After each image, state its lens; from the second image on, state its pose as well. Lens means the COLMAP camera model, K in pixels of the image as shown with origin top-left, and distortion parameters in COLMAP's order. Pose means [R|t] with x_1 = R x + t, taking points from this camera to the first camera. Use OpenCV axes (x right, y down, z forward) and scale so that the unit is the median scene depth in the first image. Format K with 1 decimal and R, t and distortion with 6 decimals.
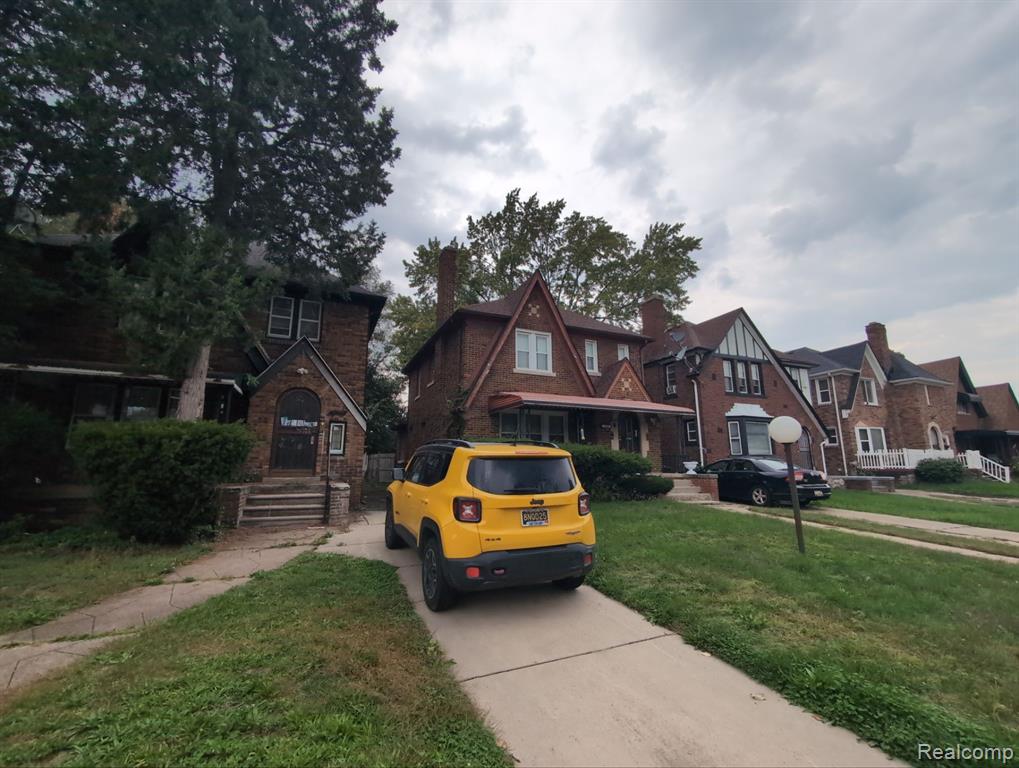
lens RADIAL K [[423.8, 0, 509.5], [0, 423.8, 384.0], [0, 0, 1]] dist [0.001479, -0.001013]
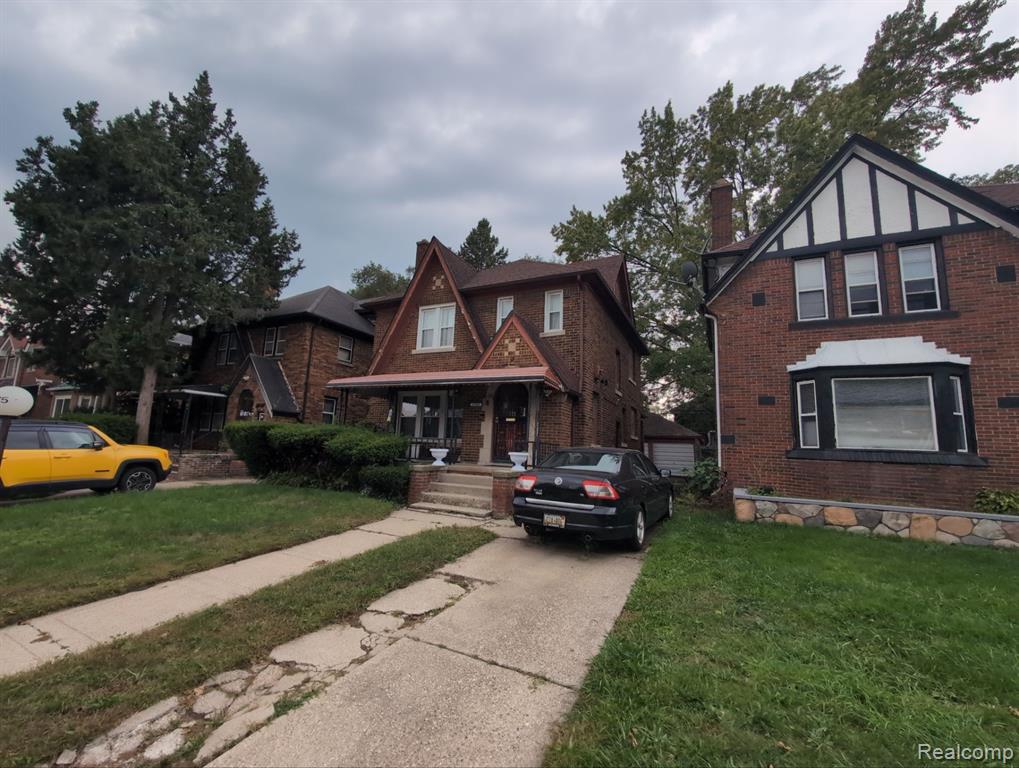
lens RADIAL K [[423.8, 0, 509.5], [0, 423.8, 384.0], [0, 0, 1]] dist [0.001479, -0.001013]
pose [[0.638343, -0.089308, -0.764553, 0.837517], [0.103095, 0.994217, -0.030059, 0.087871], [0.762817, -0.059634, 0.643859, 0.519860]]
